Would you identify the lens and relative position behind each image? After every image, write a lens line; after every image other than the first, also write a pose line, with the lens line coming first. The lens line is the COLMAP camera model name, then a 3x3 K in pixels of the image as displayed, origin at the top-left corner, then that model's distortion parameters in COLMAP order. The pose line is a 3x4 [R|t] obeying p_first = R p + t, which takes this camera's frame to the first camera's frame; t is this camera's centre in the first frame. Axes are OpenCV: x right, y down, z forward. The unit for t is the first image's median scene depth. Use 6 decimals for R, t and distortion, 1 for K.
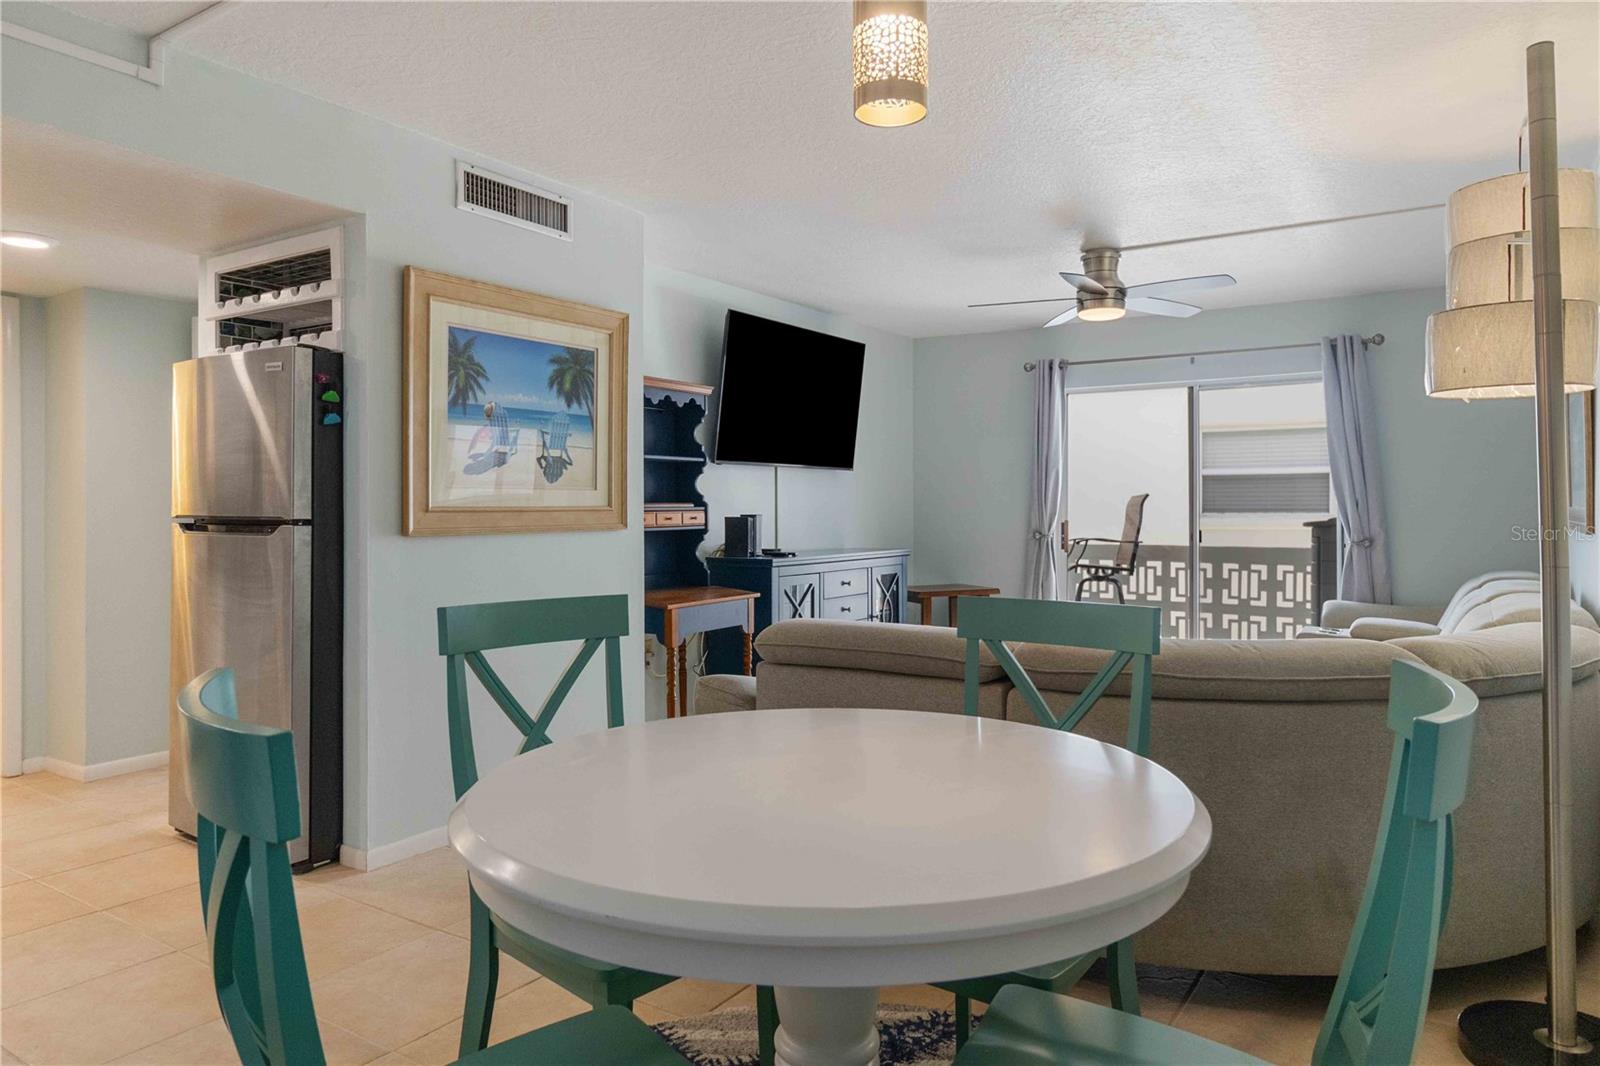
lens RADIAL K [[1032.8, 0, 809.7], [0, 1032.8, 510.7], [0, 0, 1]] dist [0.003747, 0.002117]
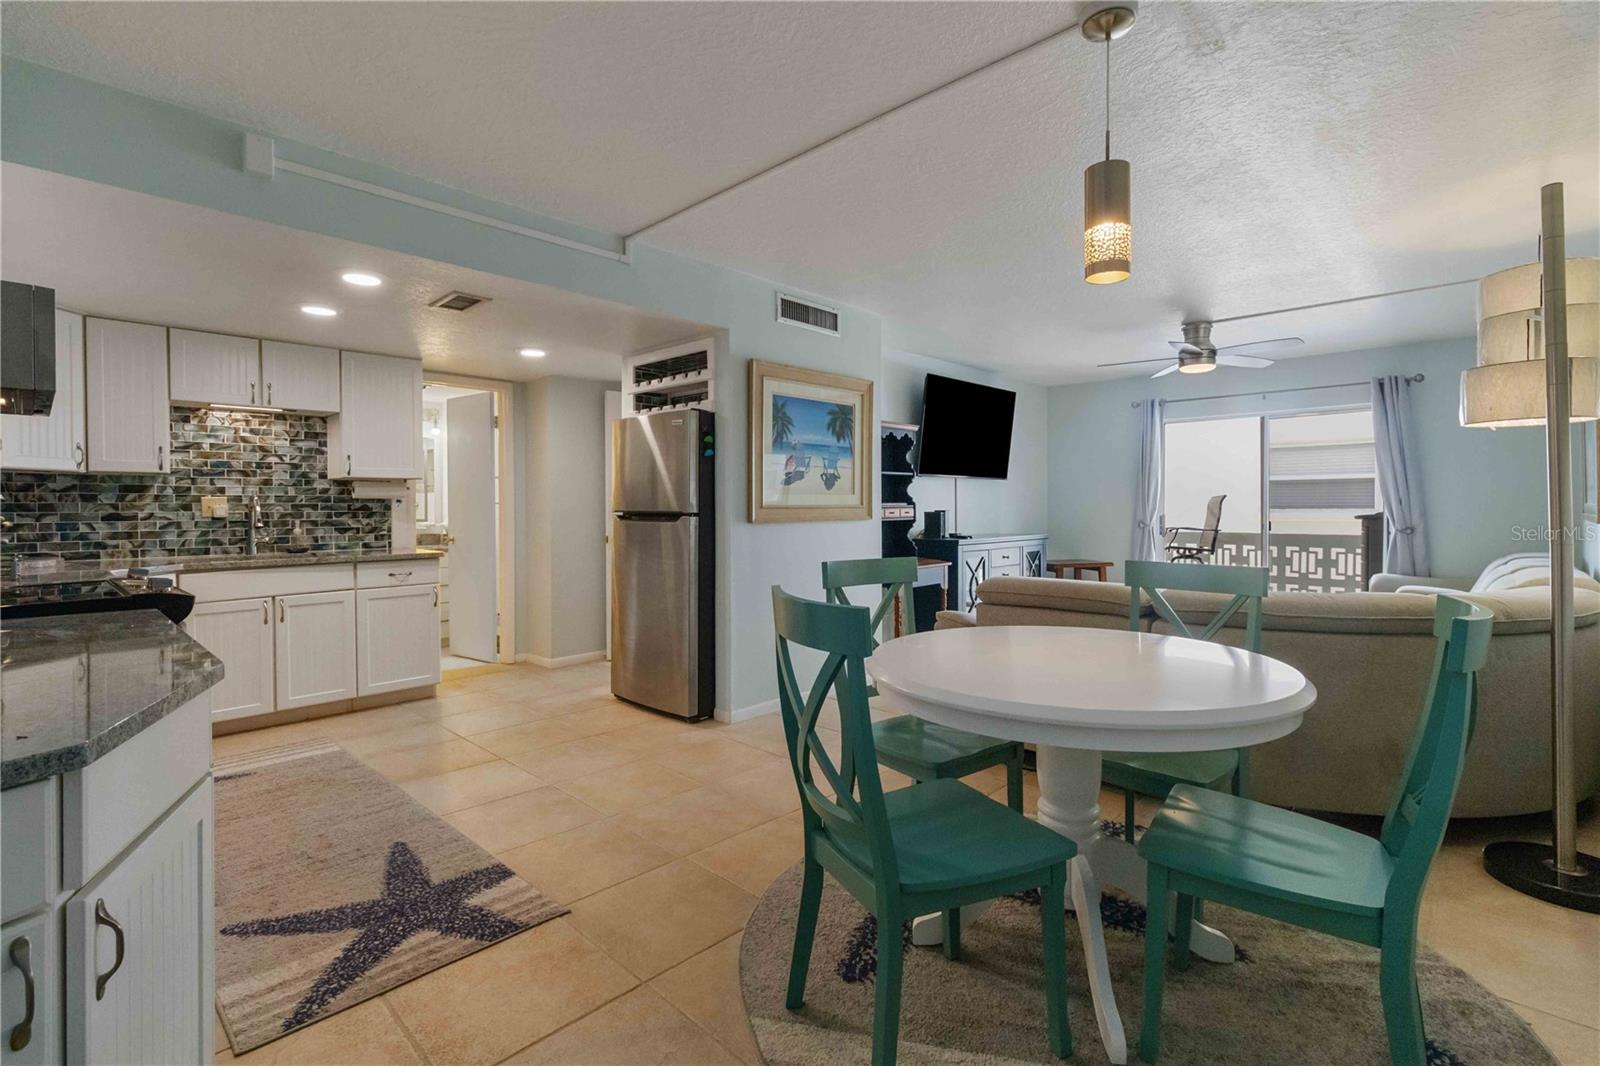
lens RADIAL K [[740.2, 0, 807.8], [0, 740.2, 511.7], [0, 0, 1]] dist [0.002768, -0.000547]
pose [[0.983162, -0.000393, -0.182738, -0.080669], [0.001339, 0.999986, 0.005051, 0.000567], [0.182734, -0.005211, 0.983149, -0.135488]]
